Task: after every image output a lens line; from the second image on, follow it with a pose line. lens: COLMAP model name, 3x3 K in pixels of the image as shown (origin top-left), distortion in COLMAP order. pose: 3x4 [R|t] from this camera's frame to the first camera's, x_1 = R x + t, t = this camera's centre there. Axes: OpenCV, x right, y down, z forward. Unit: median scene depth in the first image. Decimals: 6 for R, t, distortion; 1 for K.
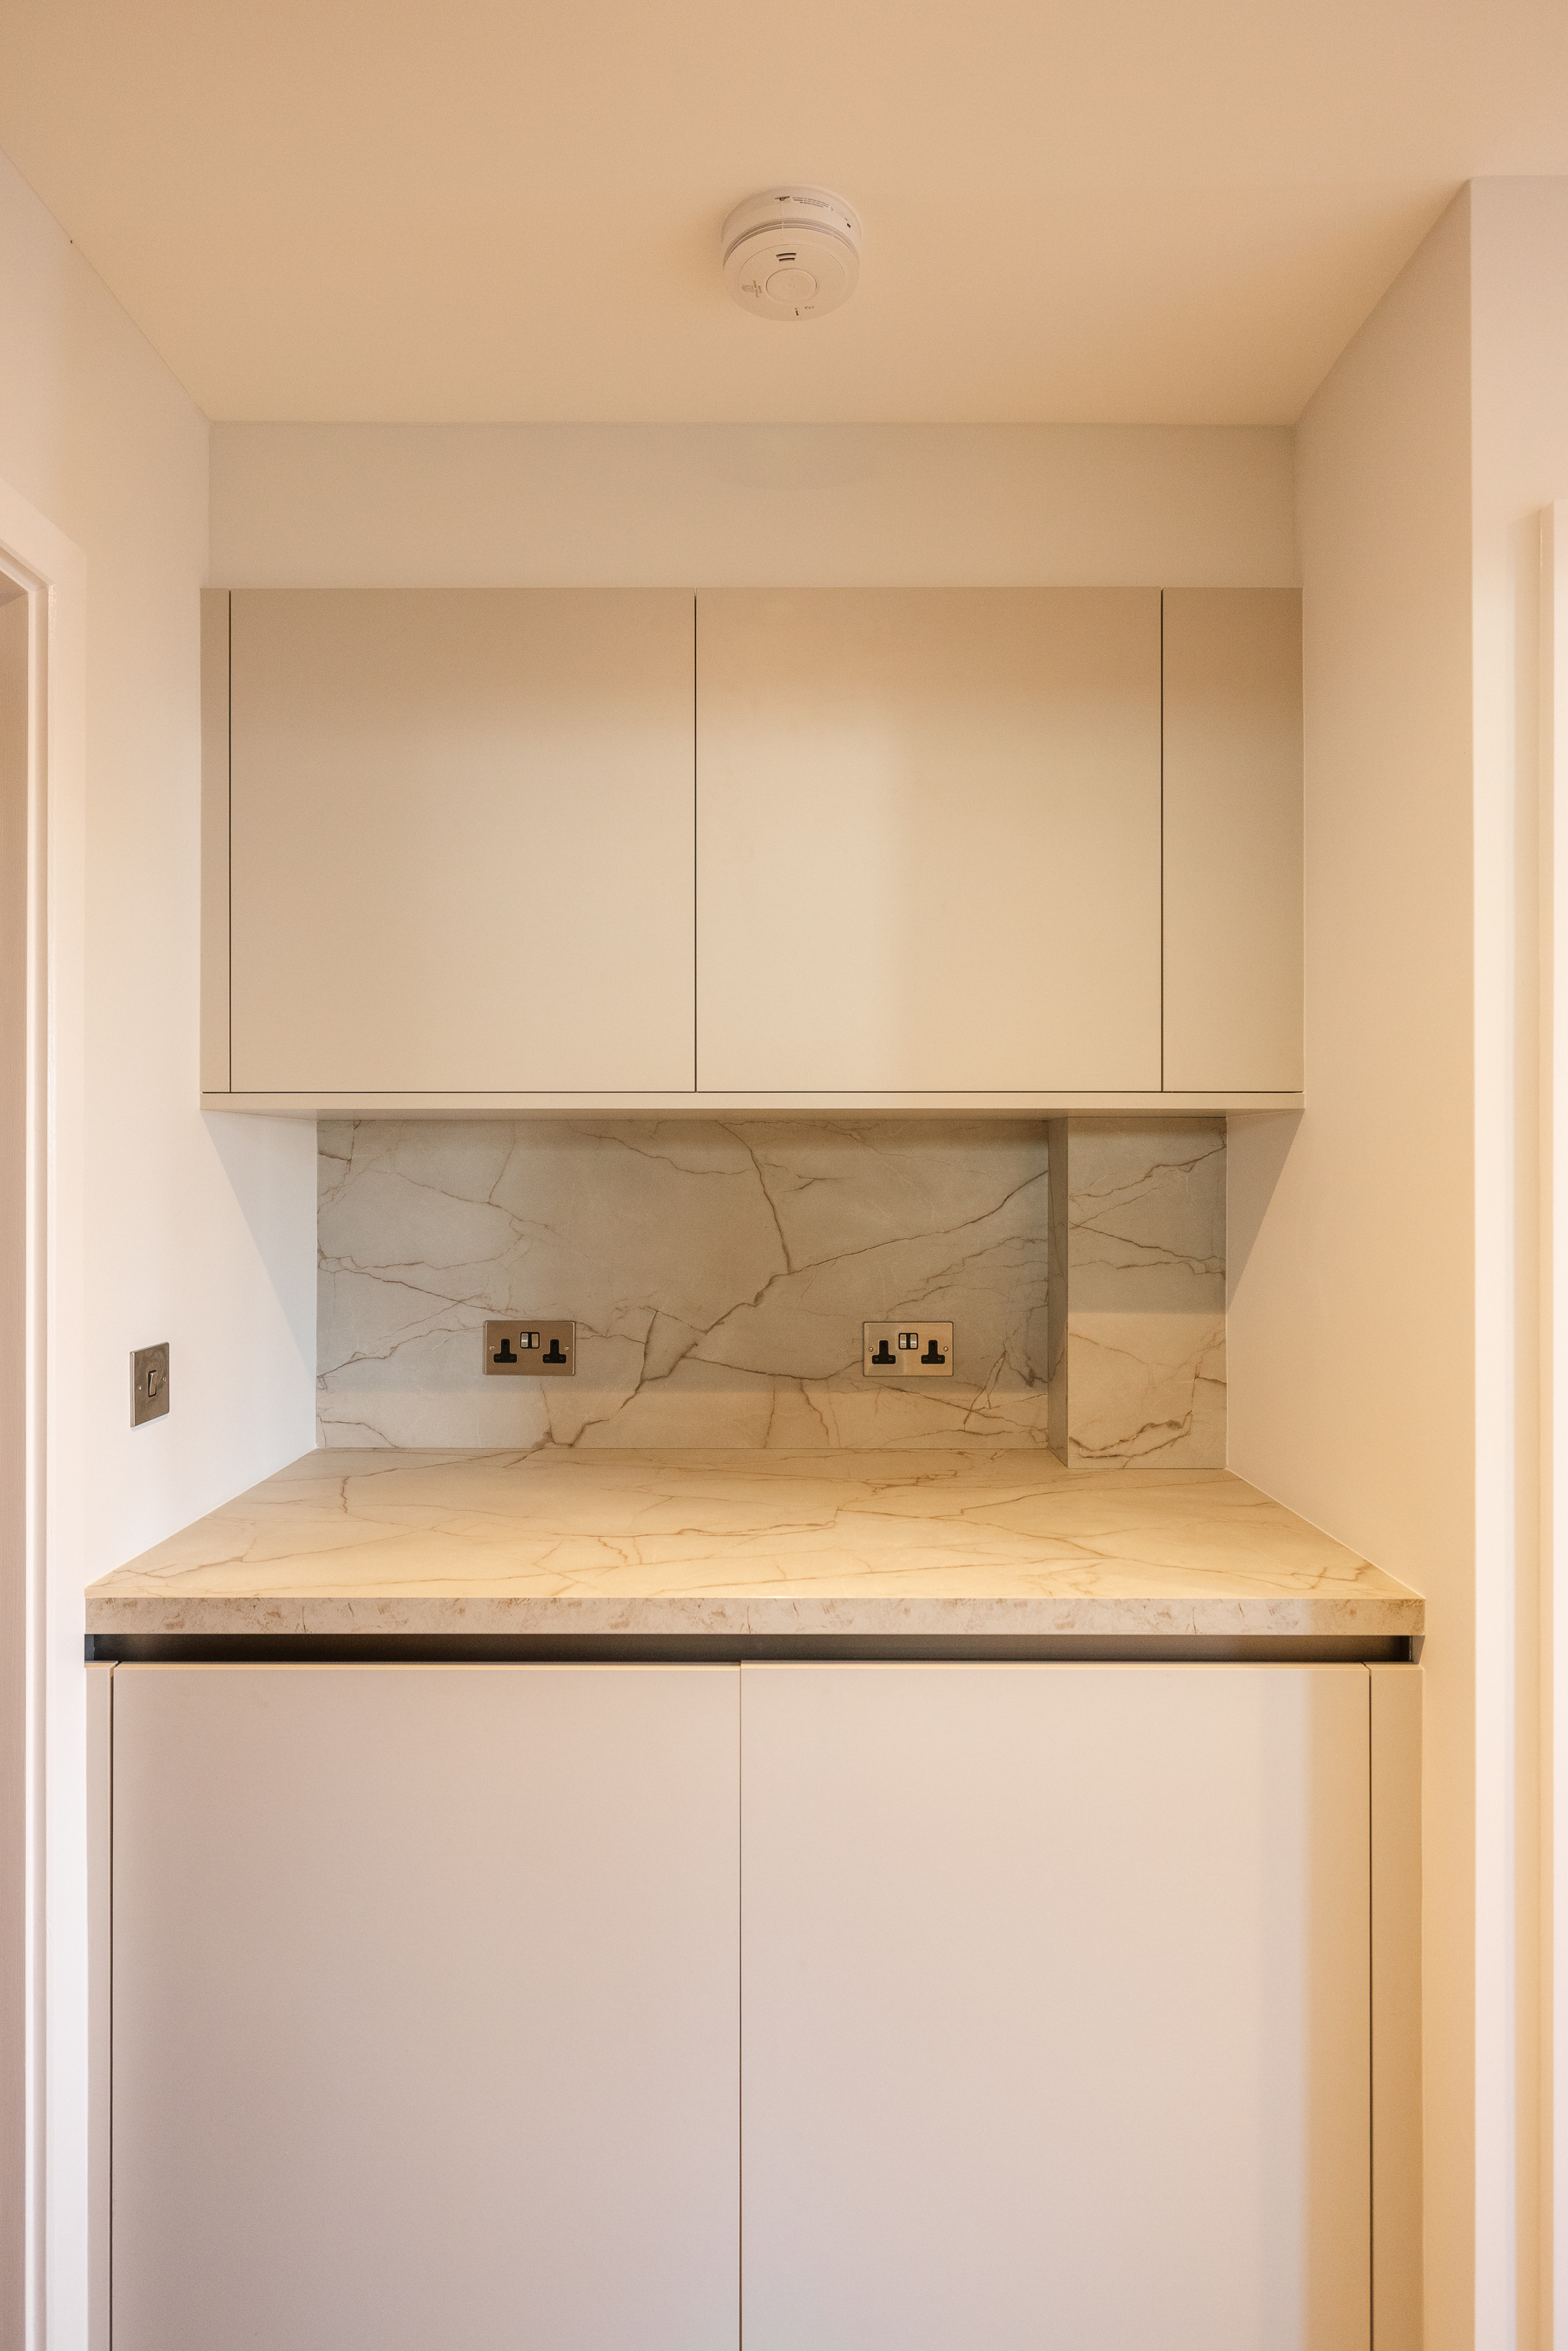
lens RADIAL K [[1326.2, 0, 783.8], [0, 1326.2, 1172.4], [0, 0, 1]] dist [-0.002511, -0.000714]
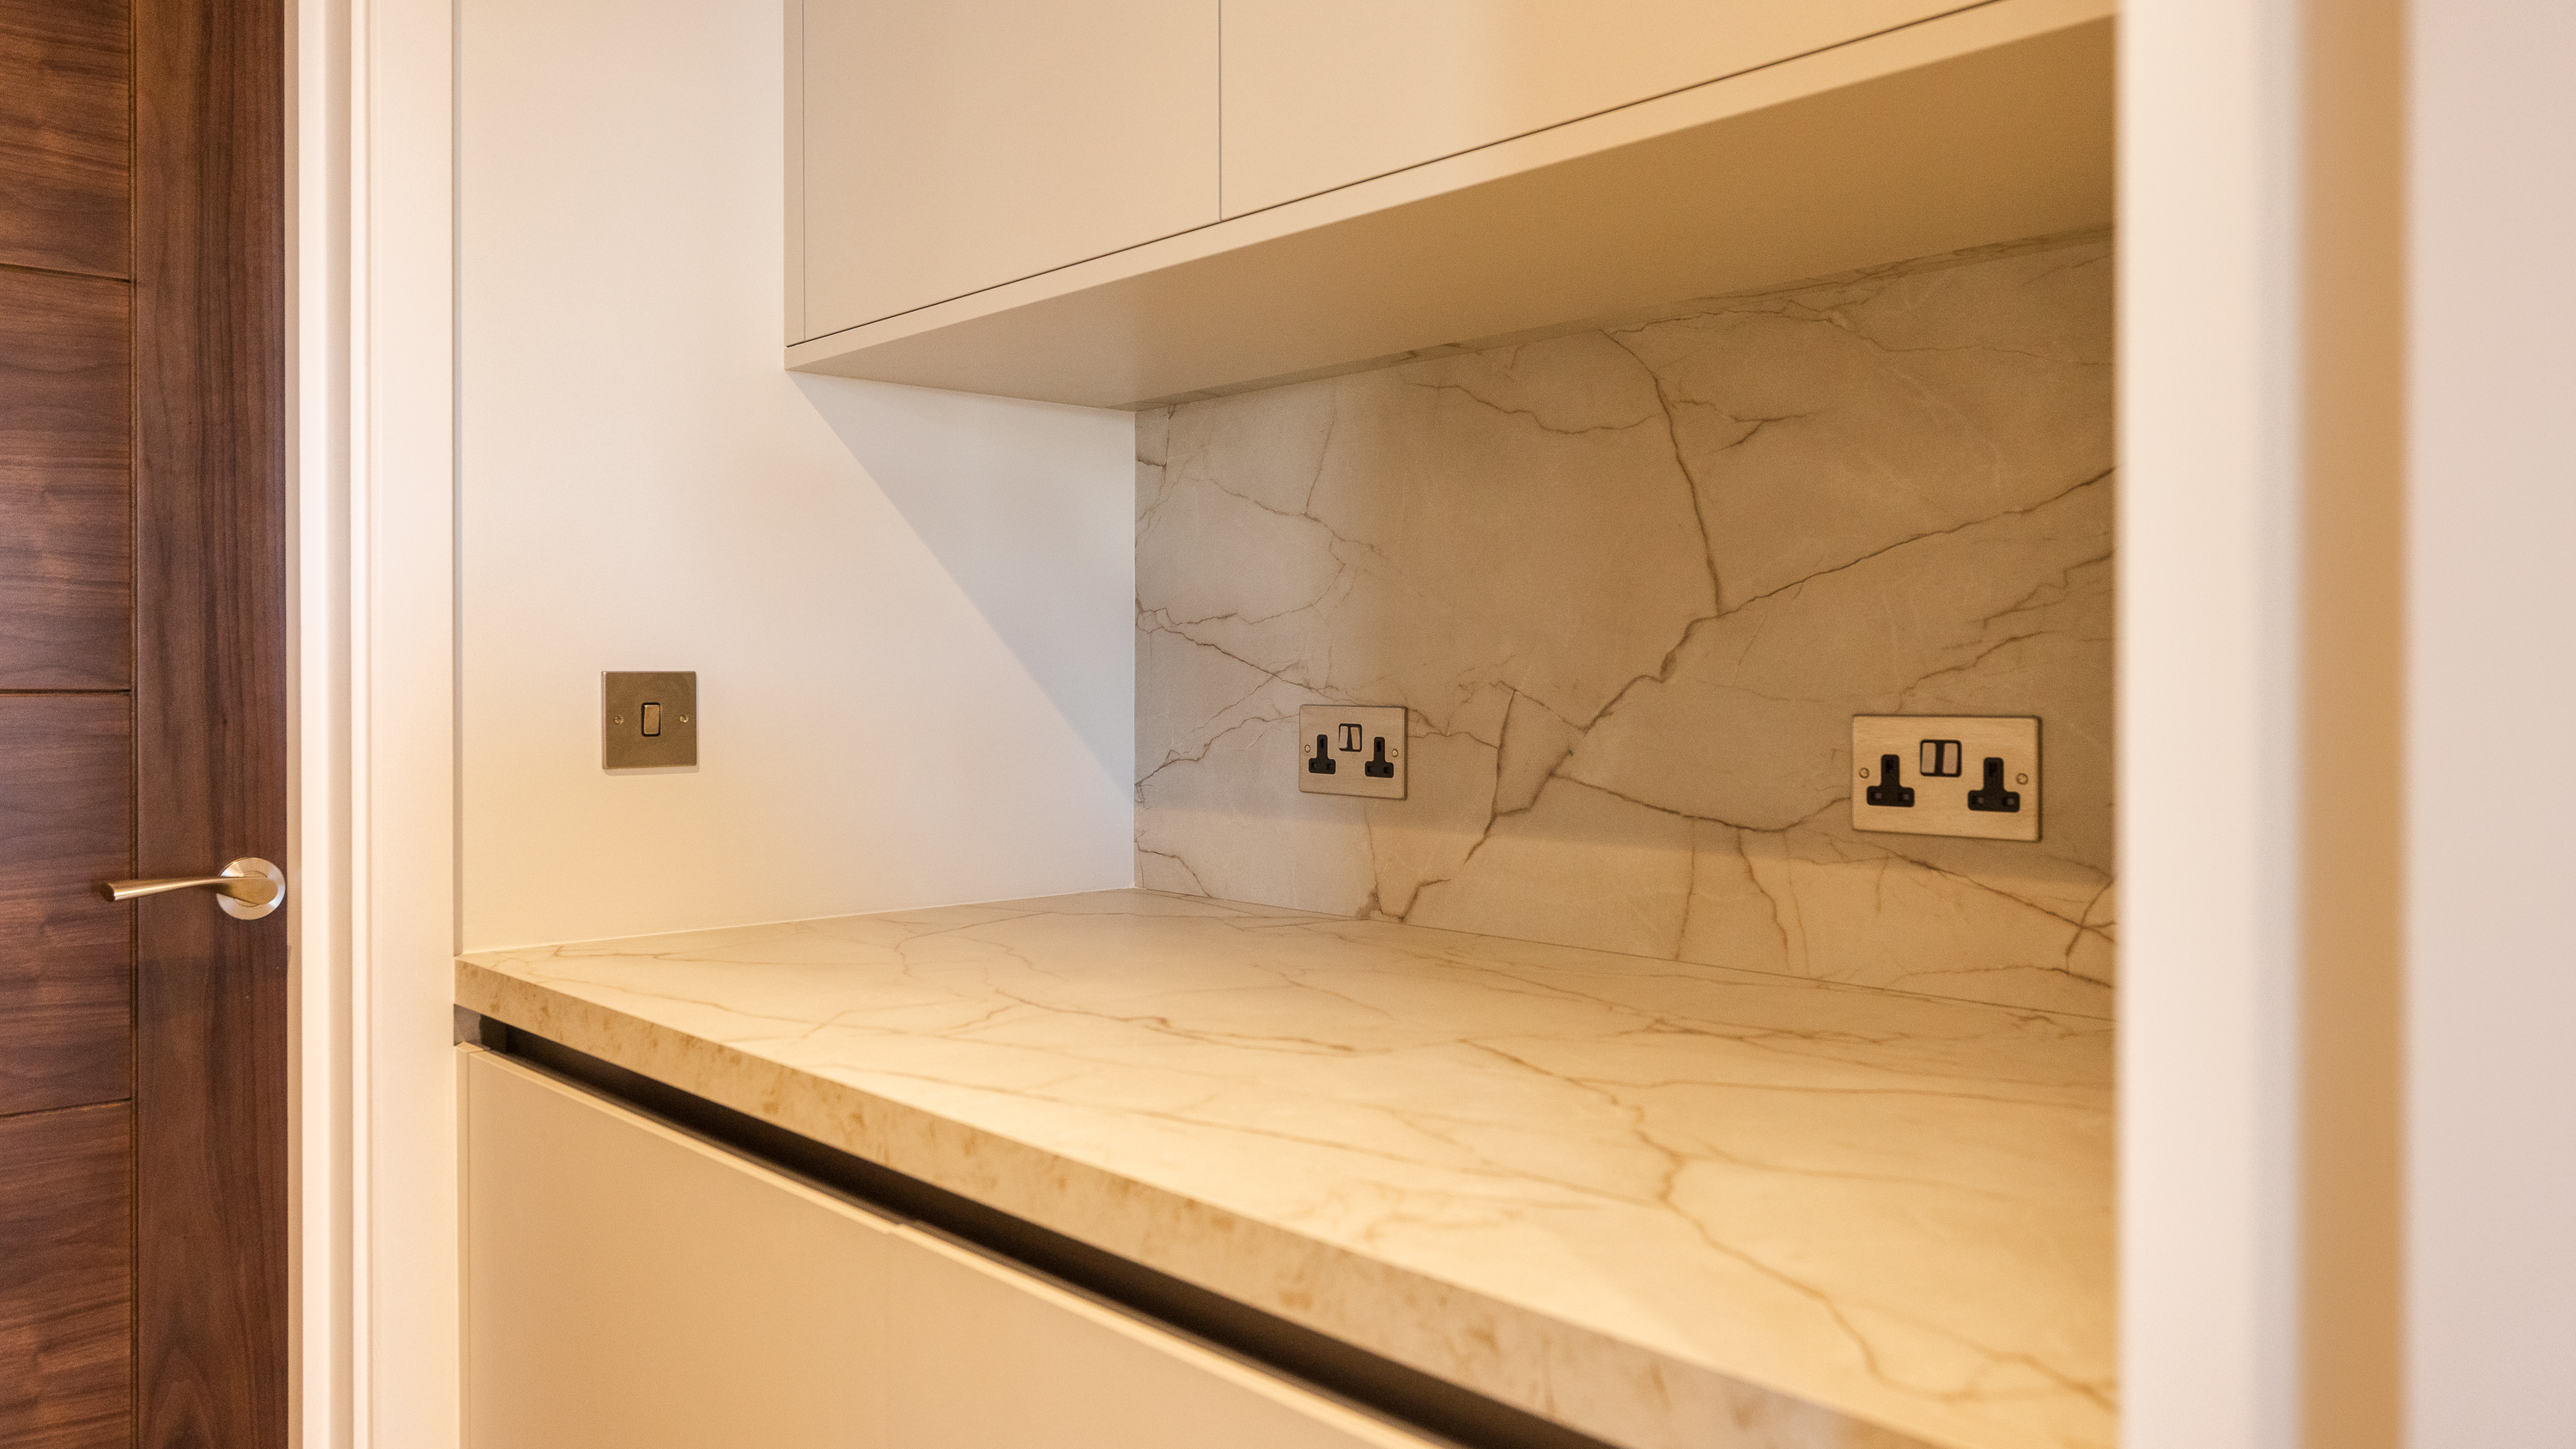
lens RADIAL K [[1847.4, 0, 1288.0], [0, 1847.4, 719.9], [0, 0, 1]] dist [0.003952, -0.000059]
pose [[0.669262, 0.013194, -0.742910, 0.413208], [-0.001373, 0.999863, 0.016520, 0.104211], [0.743026, -0.010037, 0.669188, 0.414430]]
